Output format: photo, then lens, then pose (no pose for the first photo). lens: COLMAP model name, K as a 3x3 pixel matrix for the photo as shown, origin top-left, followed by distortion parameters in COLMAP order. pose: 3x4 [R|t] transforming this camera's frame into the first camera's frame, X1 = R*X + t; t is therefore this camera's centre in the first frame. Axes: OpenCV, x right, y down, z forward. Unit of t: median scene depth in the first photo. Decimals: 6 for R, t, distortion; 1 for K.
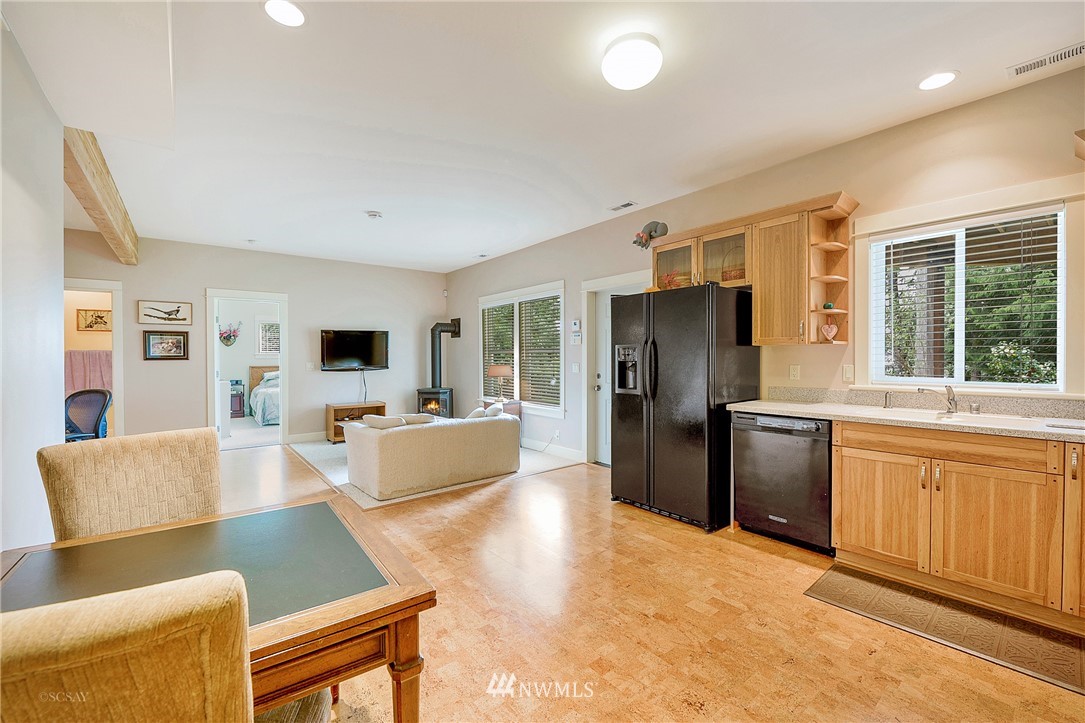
lens RADIAL K [[456.2, 0, 542.5], [0, 456.2, 361.5], [0, 0, 1]] dist [-0.002120, -0.000671]
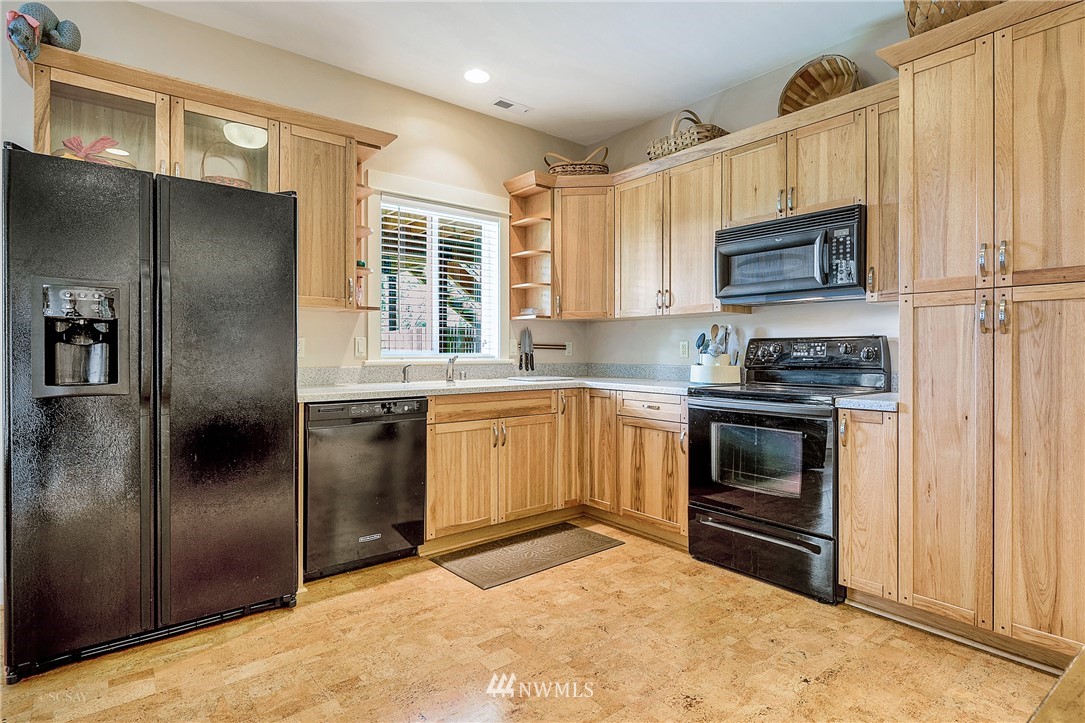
lens RADIAL K [[573.3, 0, 535.5], [0, 573.3, 354.9], [0, 0, 1]] dist [0.002466, -0.000680]
pose [[-0.014697, -0.000921, 0.999892, -0.493152], [0.010566, 0.999944, 0.001077, 0.052508], [-0.999836, 0.010581, -0.014686, 0.842411]]
